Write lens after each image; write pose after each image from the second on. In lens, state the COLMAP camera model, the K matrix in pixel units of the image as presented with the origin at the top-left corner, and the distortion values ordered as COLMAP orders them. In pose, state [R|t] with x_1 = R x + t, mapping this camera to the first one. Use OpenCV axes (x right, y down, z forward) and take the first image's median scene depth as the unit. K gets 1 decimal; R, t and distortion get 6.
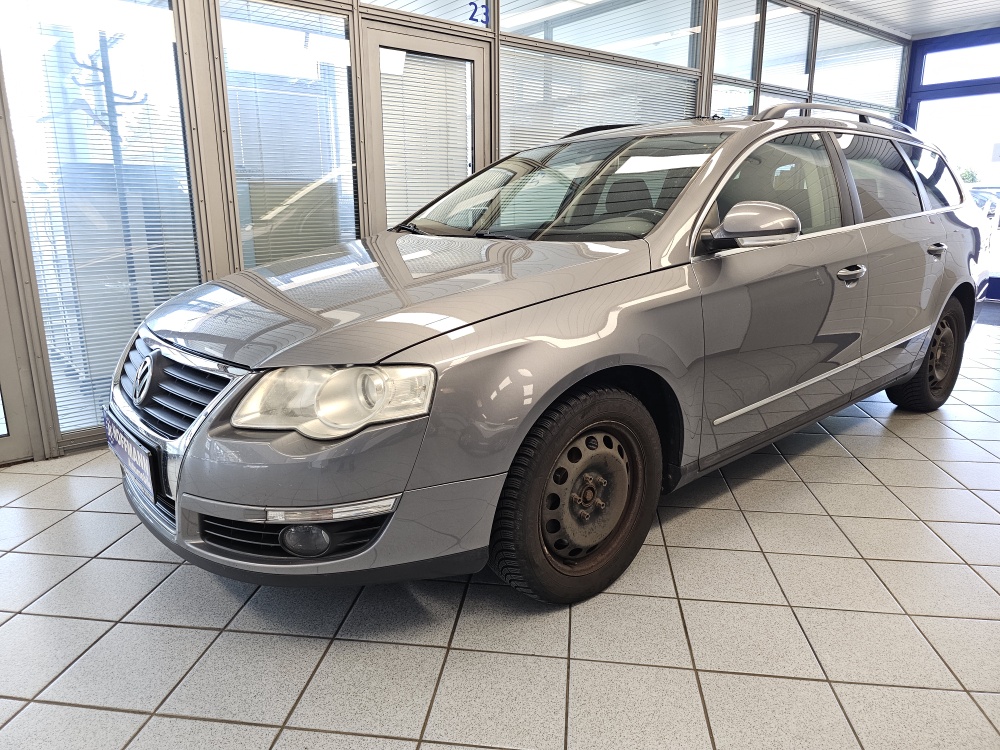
lens RADIAL K [[677.3, 0, 501.0], [0, 677.3, 378.2], [0, 0, 1]] dist [0.043650, -0.049419]
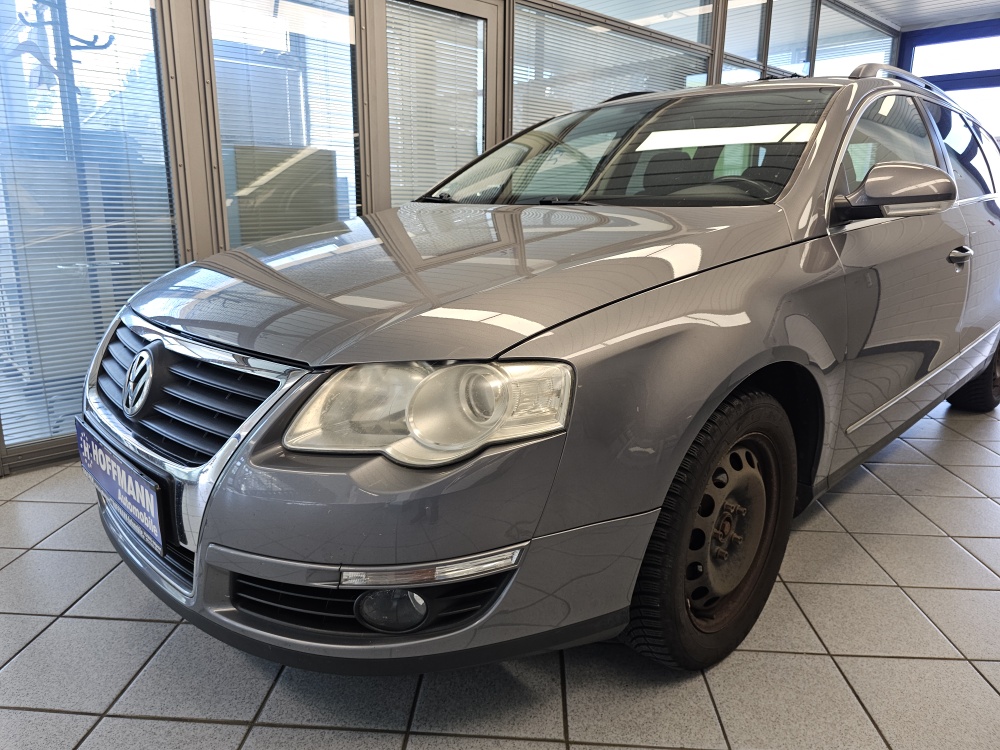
lens RADIAL K [[677.3, 0, 496.3], [0, 677.3, 373.2], [0, 0, 1]] dist [0.043650, -0.049419]
pose [[0.997466, -0.002627, 0.071096, -0.177601], [0.002962, 0.999985, -0.004599, -0.002475], [-0.071083, 0.004798, 0.997459, 0.223698]]
